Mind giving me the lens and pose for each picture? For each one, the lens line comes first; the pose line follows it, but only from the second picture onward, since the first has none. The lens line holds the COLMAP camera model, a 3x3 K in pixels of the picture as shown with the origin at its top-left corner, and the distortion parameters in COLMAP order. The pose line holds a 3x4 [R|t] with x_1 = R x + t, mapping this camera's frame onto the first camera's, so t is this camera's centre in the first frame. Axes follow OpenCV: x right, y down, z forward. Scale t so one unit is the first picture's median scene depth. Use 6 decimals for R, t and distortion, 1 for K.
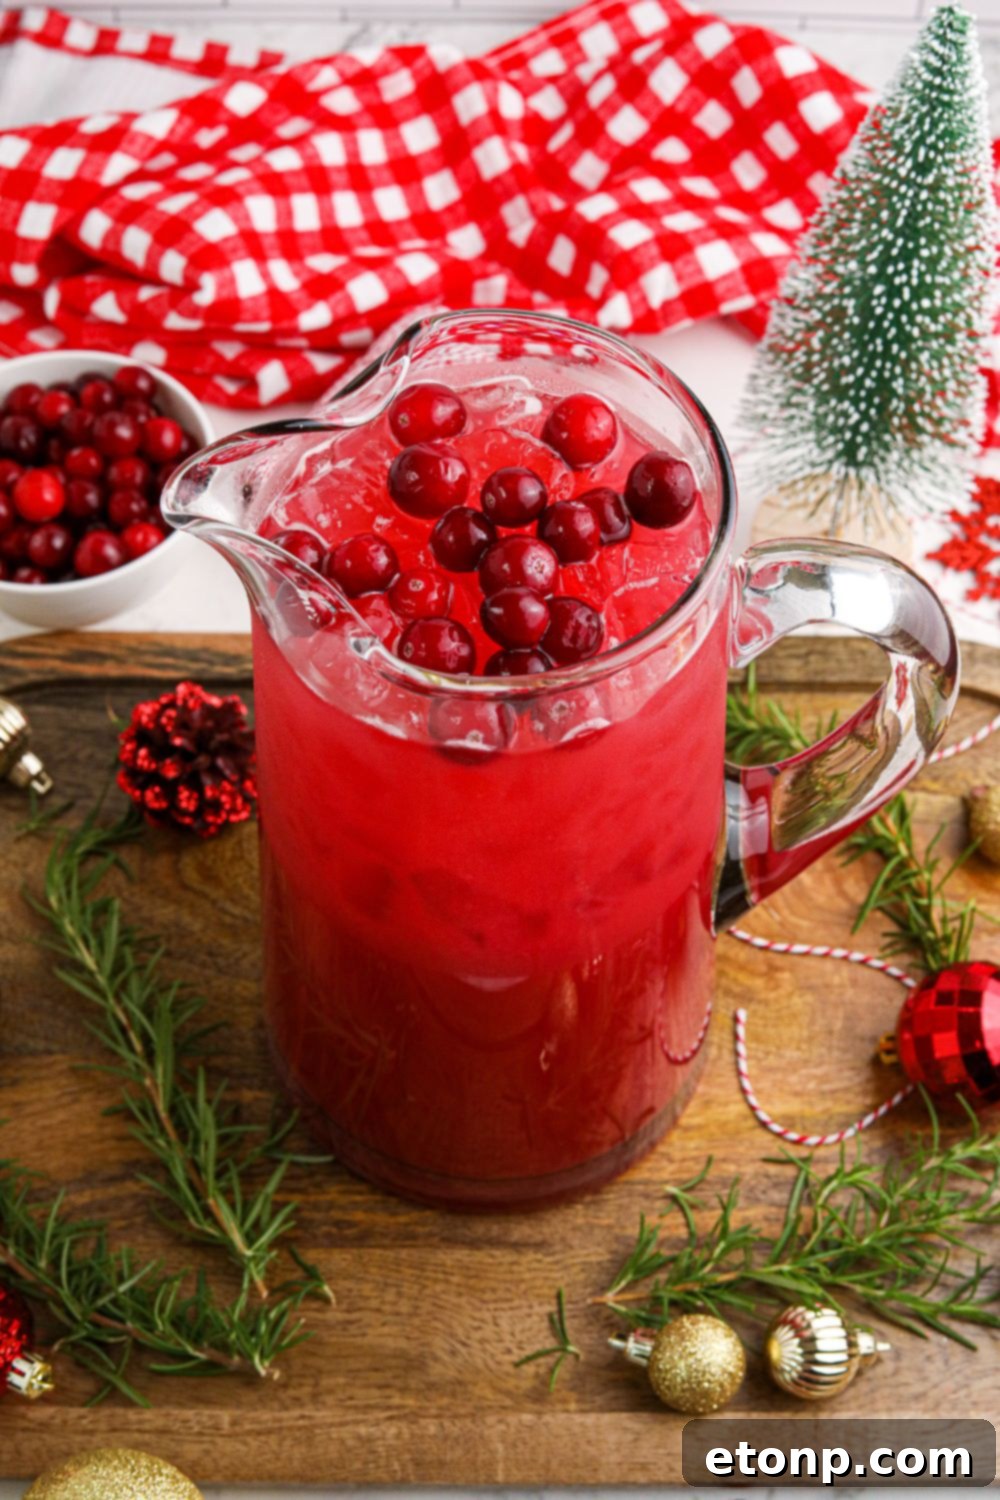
lens RADIAL K [[2452.6, 0, 500.0], [0, 2452.6, 750.0], [0, 0, 1]] dist [-0.155819, -0.037078]
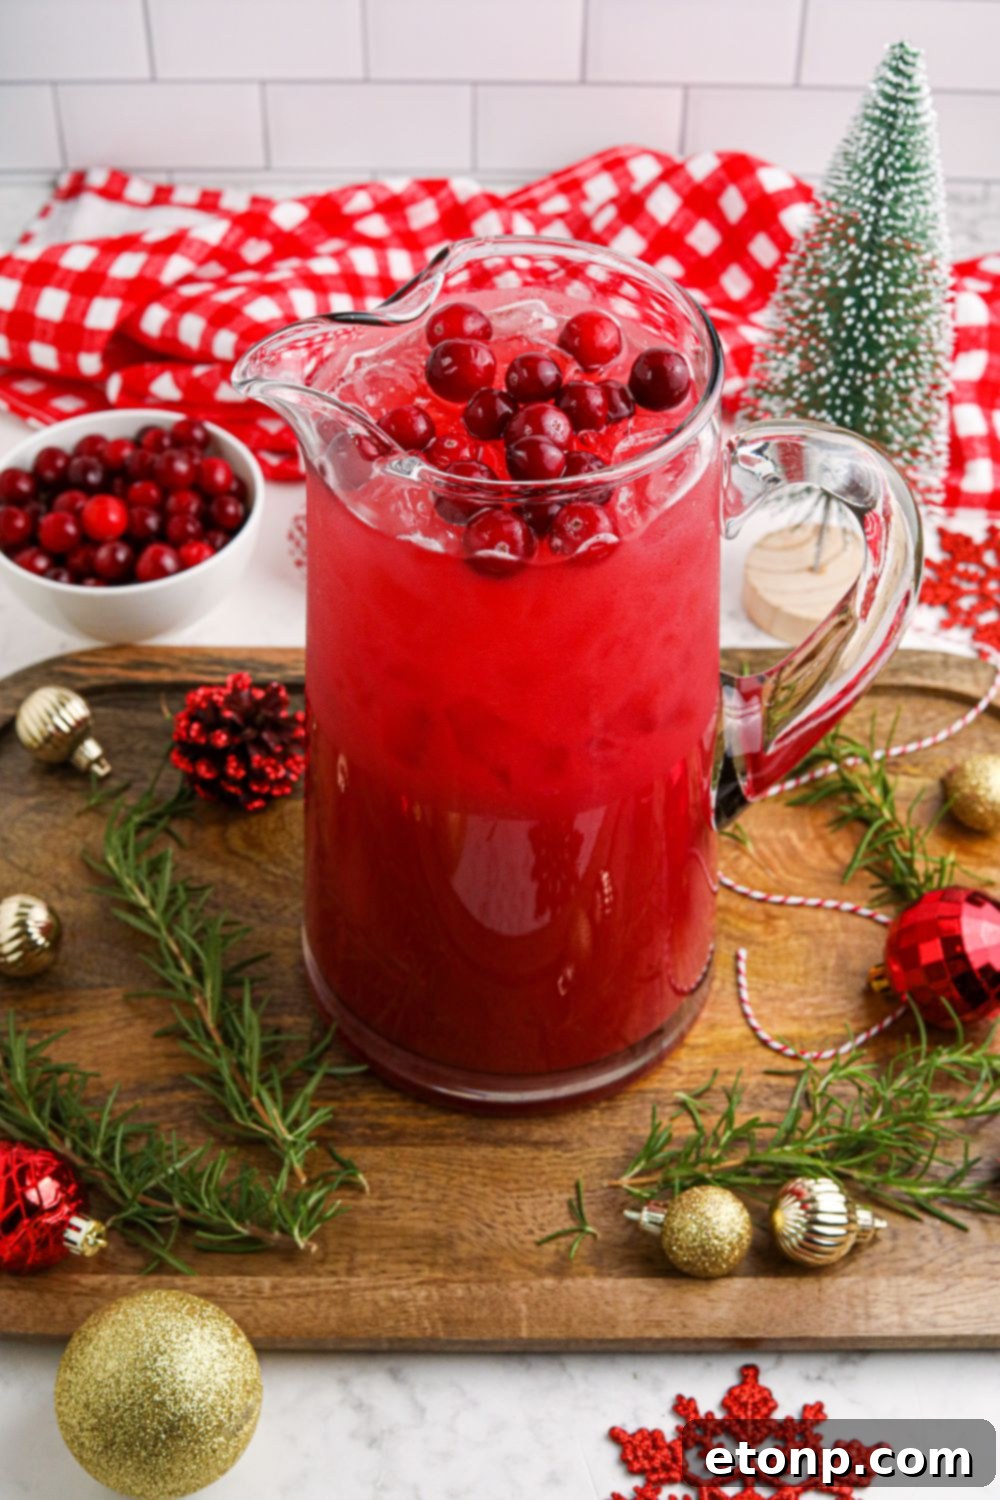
lens RADIAL K [[2452.6, 0, 500.0], [0, 2452.6, 750.0], [0, 0, 1]] dist [-0.155819, -0.037078]
pose [[0.999993, -0.003399, -0.001442, -0.007420], [0.003098, 0.984839, -0.173442, 0.214424], [0.002009, 0.173436, 0.984843, -0.091135]]
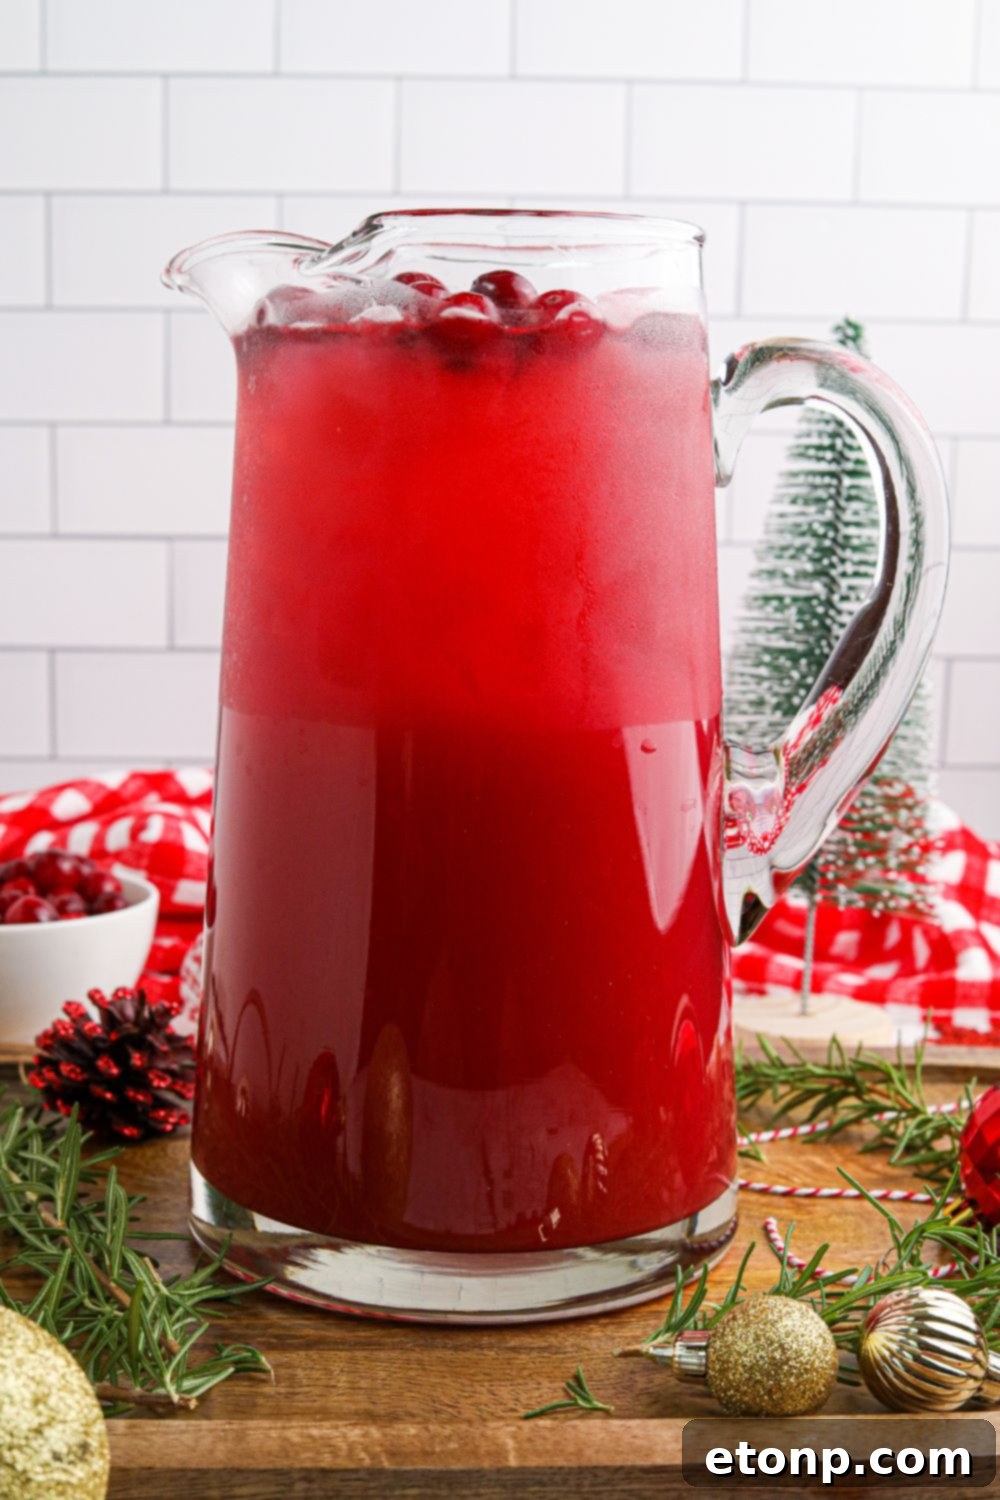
lens RADIAL K [[2452.6, 0, 500.0], [0, 2452.6, 750.0], [0, 0, 1]] dist [-0.155819, -0.037078]
pose [[0.998353, 0.000994, 0.057363, -0.040197], [0.041935, 0.669708, -0.741440, 0.624539], [-0.039153, 0.742624, 0.668563, 0.350188]]
